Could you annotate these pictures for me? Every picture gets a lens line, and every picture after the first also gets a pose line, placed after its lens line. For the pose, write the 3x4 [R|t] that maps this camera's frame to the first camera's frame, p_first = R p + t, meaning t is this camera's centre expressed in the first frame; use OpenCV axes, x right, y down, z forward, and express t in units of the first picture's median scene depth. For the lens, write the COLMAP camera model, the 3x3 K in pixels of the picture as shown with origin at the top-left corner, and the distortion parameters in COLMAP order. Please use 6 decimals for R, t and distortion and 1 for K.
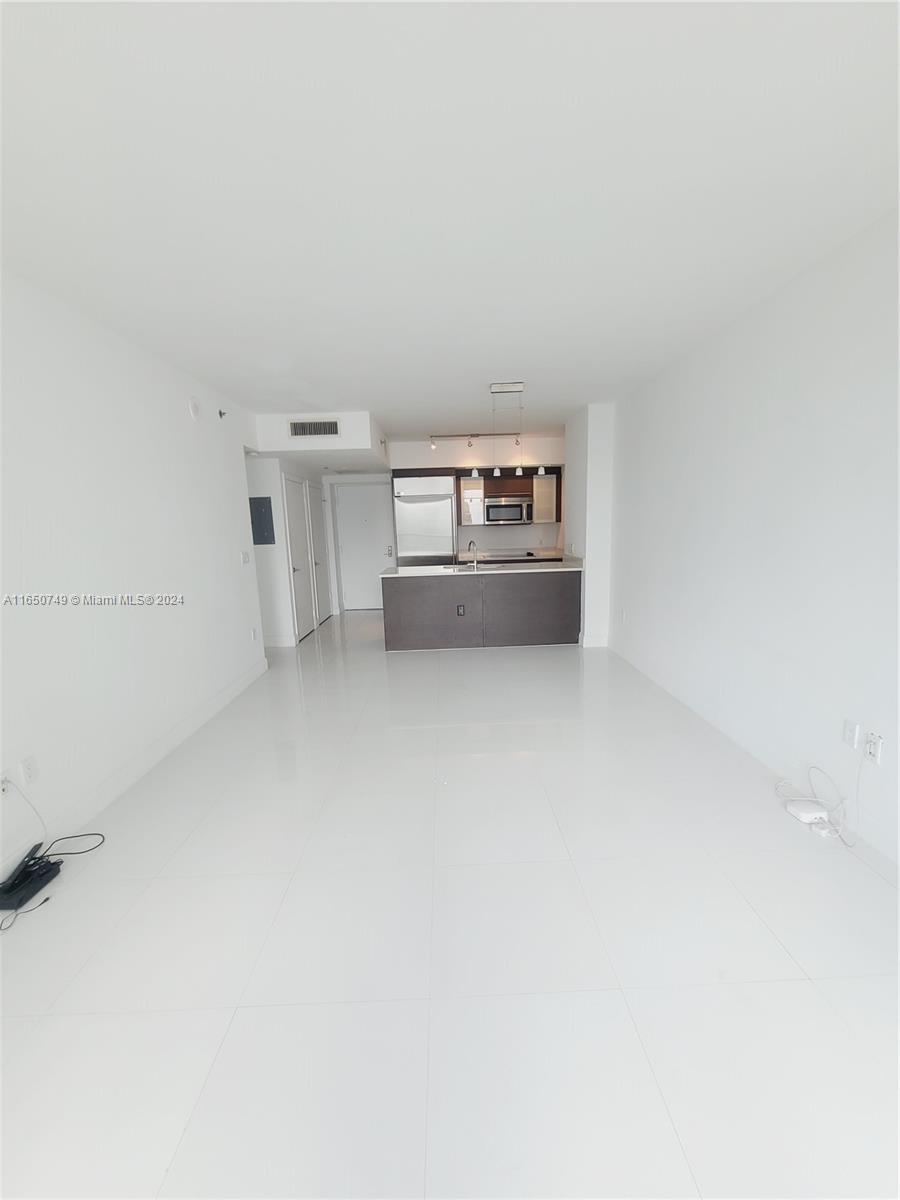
lens RADIAL K [[486.9, 0, 450.0], [0, 486.9, 600.0], [0, 0, 1]] dist [-0.000347, -0.000153]
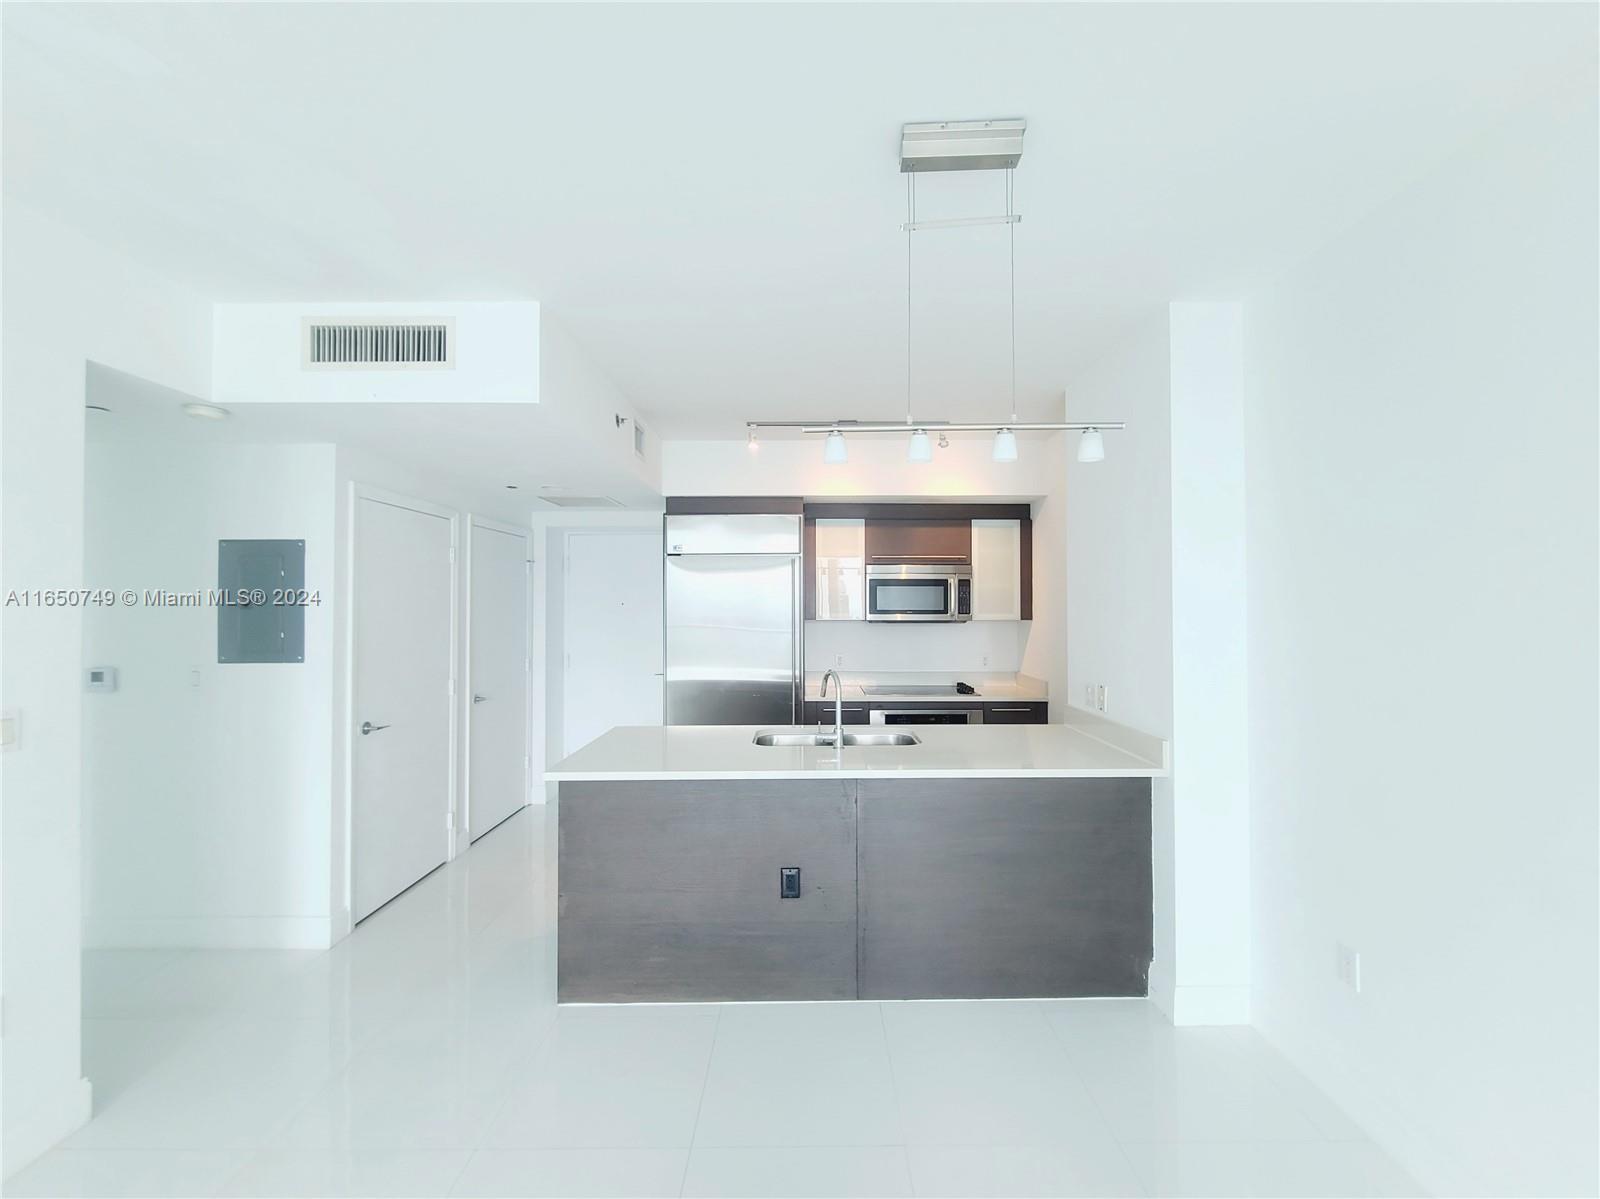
lens RADIAL K [[649.2, 0, 810.3], [0, 649.2, 591.8], [0, 0, 1]] dist [-0.000347, -0.000153]
pose [[0.999520, 0.027264, -0.014704, 0.027637], [-0.029451, 0.983538, -0.178287, -0.072411], [0.009601, 0.178635, 0.983869, 0.399006]]
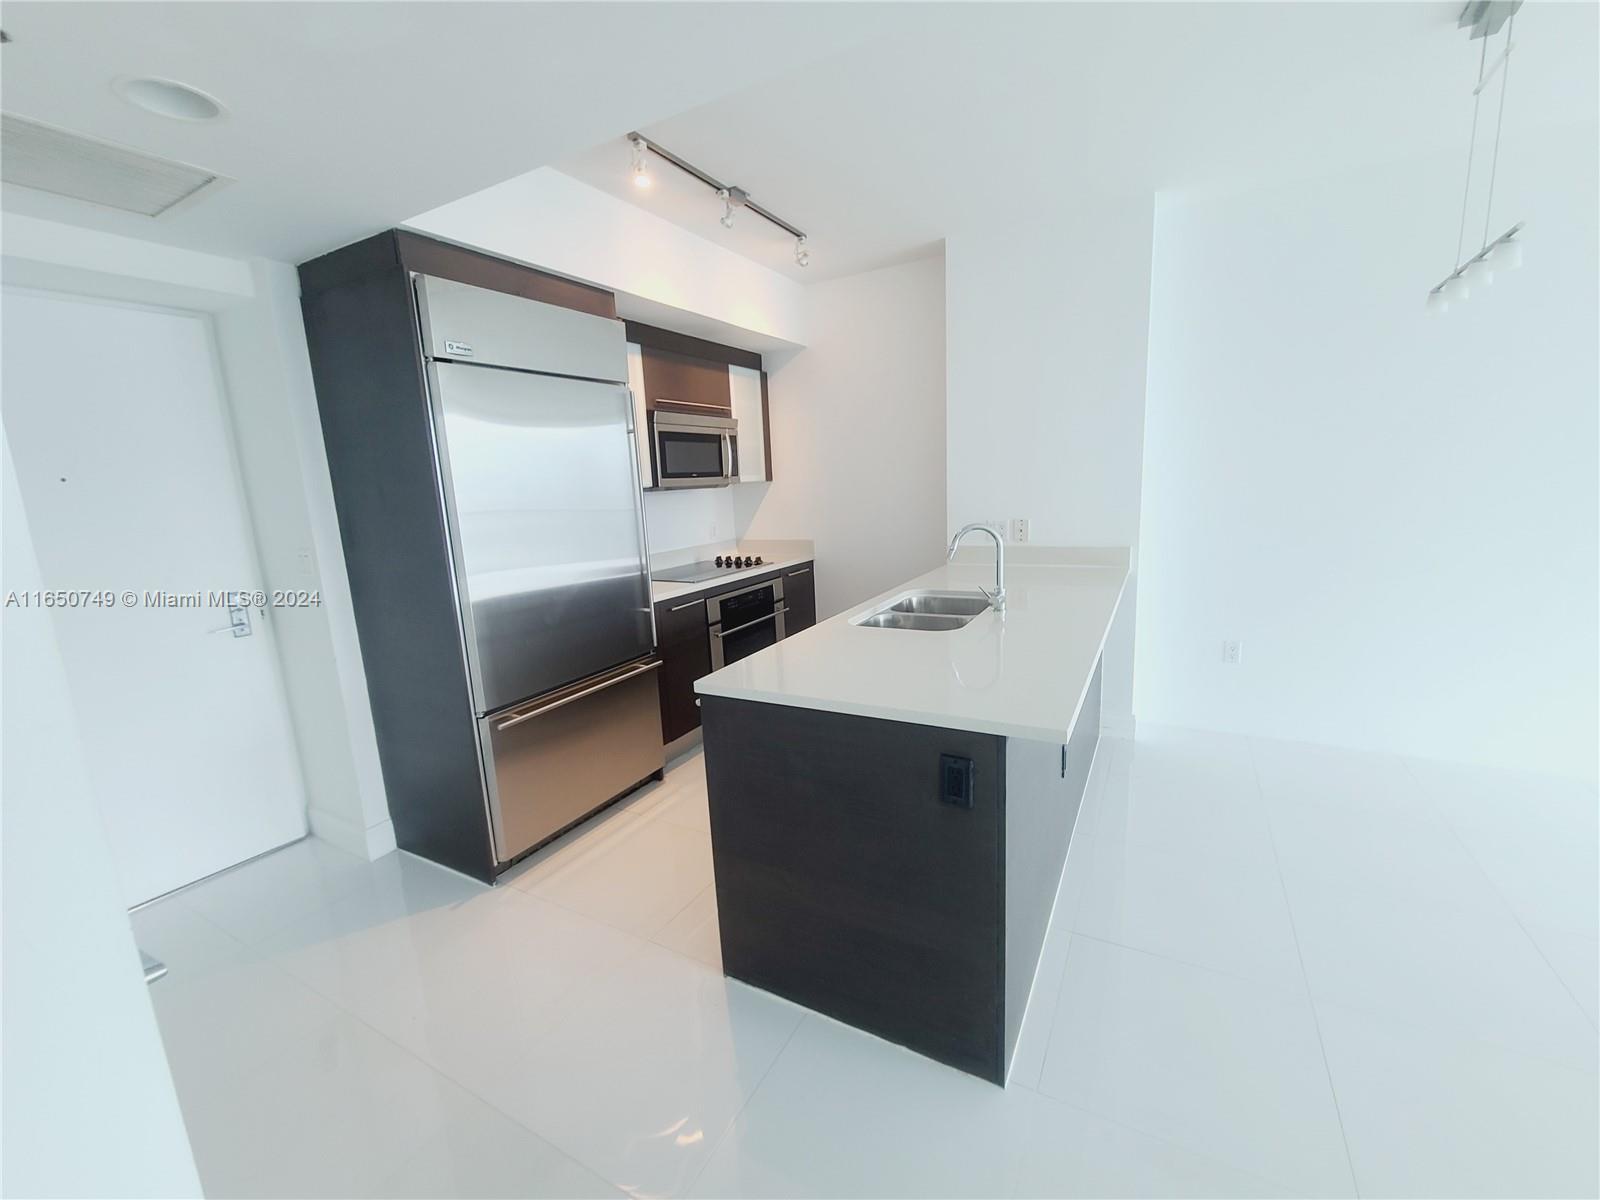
lens RADIAL K [[649.2, 0, 810.3], [0, 649.2, 592.3], [0, 0, 1]] dist [-0.000347, -0.000153]
pose [[0.502262, -0.147186, 0.852097, -0.279598], [0.166449, 0.983435, 0.071761, -0.099166], [-0.848544, 0.105788, 0.518441, 0.689940]]
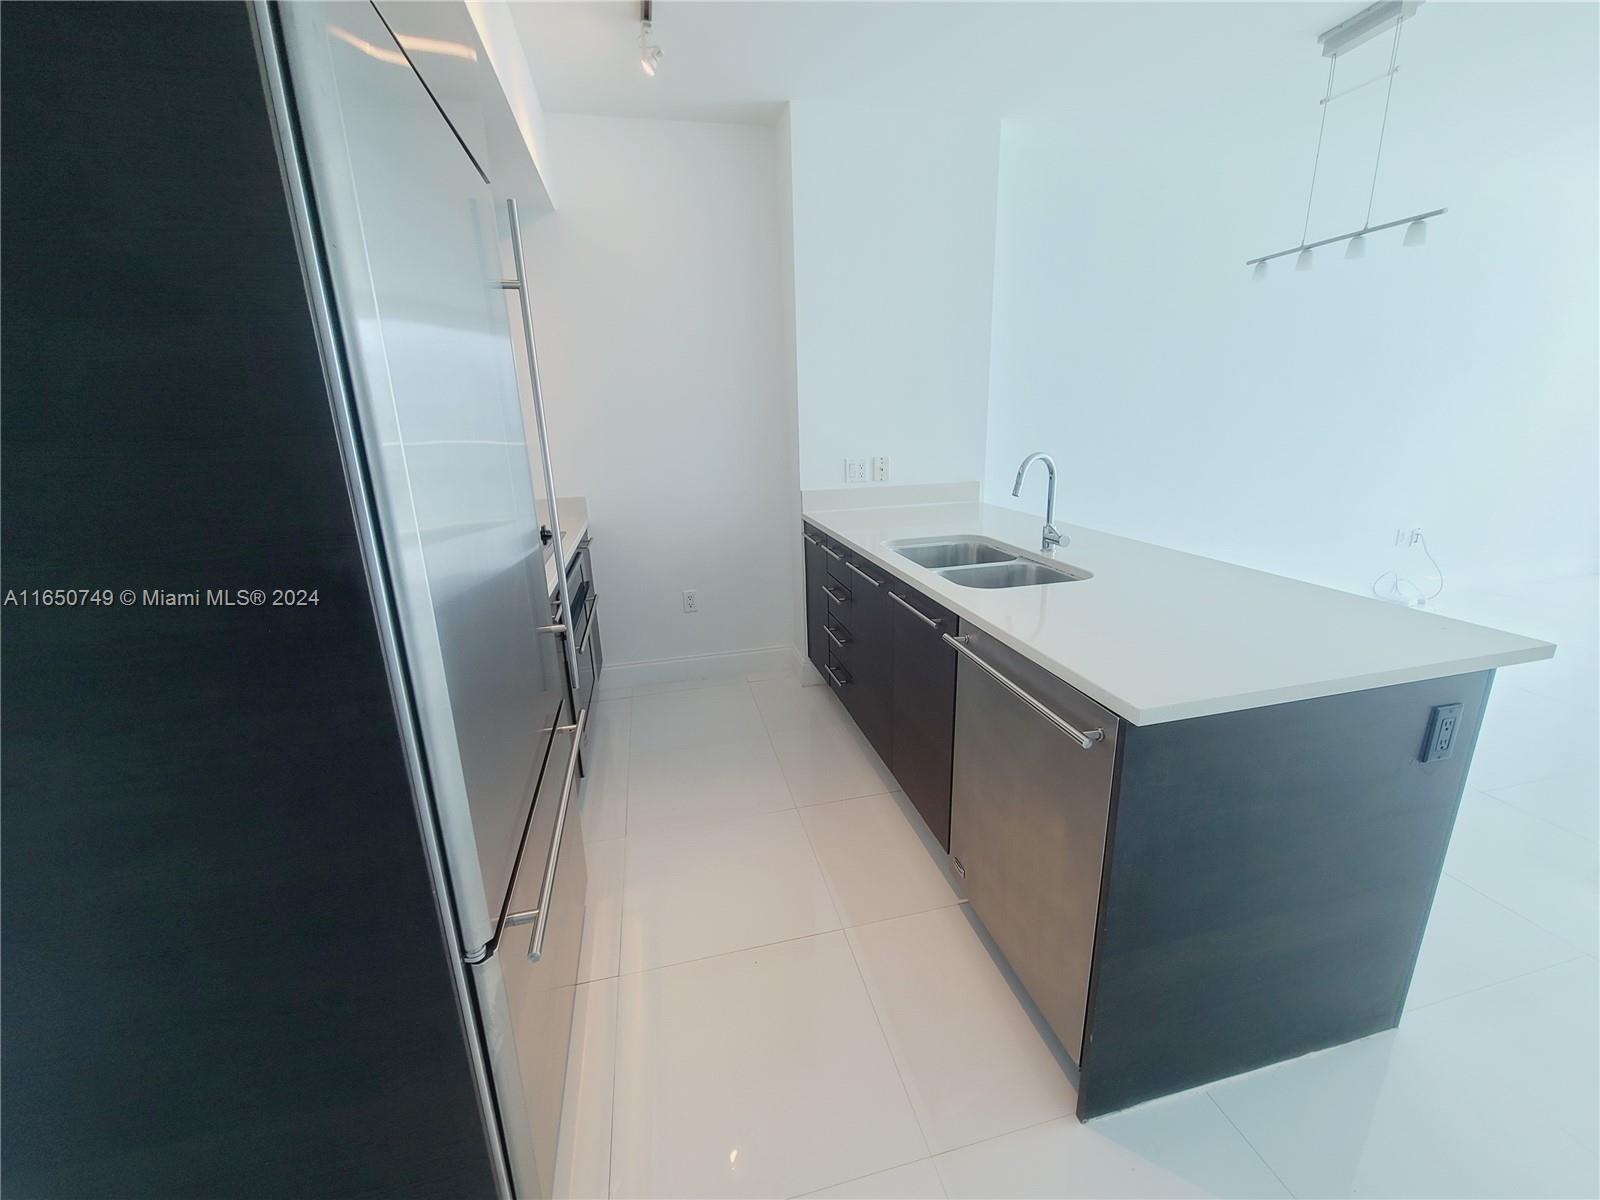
lens RADIAL K [[654.5, 0, 807.5], [0, 654.5, 593.2], [0, 0, 1]] dist [0.006205, -0.003186]
pose [[-0.209556, -0.224793, 0.951606, -0.220999], [0.185240, 0.946464, 0.264370, -0.129793], [-0.960090, 0.231676, -0.156697, 0.927588]]
